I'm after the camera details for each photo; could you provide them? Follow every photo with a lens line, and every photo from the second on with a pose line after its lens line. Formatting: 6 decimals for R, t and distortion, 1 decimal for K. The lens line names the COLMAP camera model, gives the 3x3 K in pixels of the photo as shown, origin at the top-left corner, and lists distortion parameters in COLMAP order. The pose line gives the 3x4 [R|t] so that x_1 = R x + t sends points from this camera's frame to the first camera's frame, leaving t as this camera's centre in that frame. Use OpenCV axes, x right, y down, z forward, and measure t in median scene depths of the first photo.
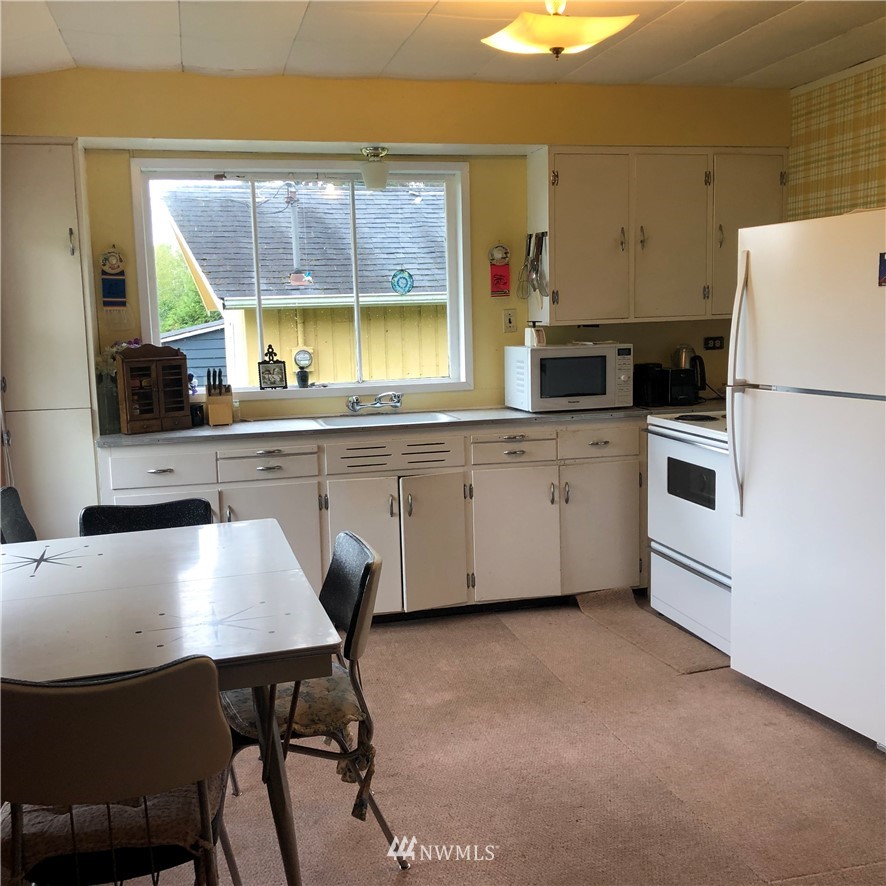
lens RADIAL K [[949.9, 0, 443.0], [0, 949.9, 443.0], [0, 0, 1]] dist [0.012480, -0.022399]
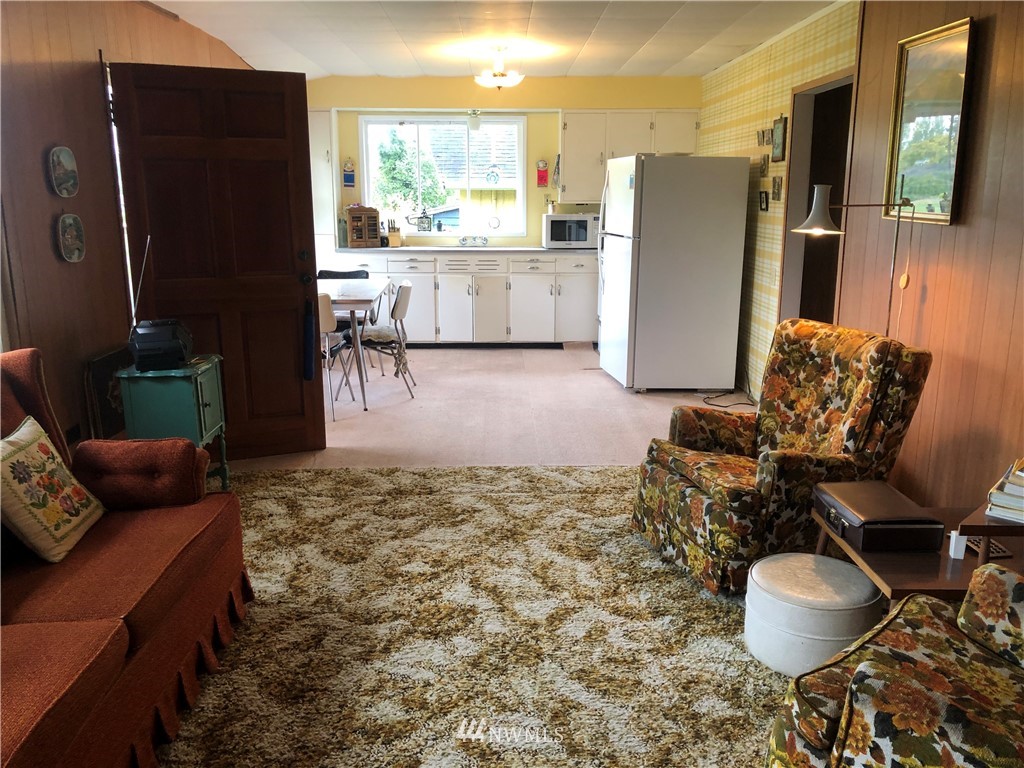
lens RADIAL K [[848.3, 0, 512.0], [0, 848.3, 384.0], [0, 0, 1]] dist [0.010049, 0.000861]
pose [[0.969287, 0.081648, -0.231983, 0.466030], [-0.061343, 0.993733, 0.093443, 0.089304], [0.238159, -0.076343, 0.968221, -0.748245]]
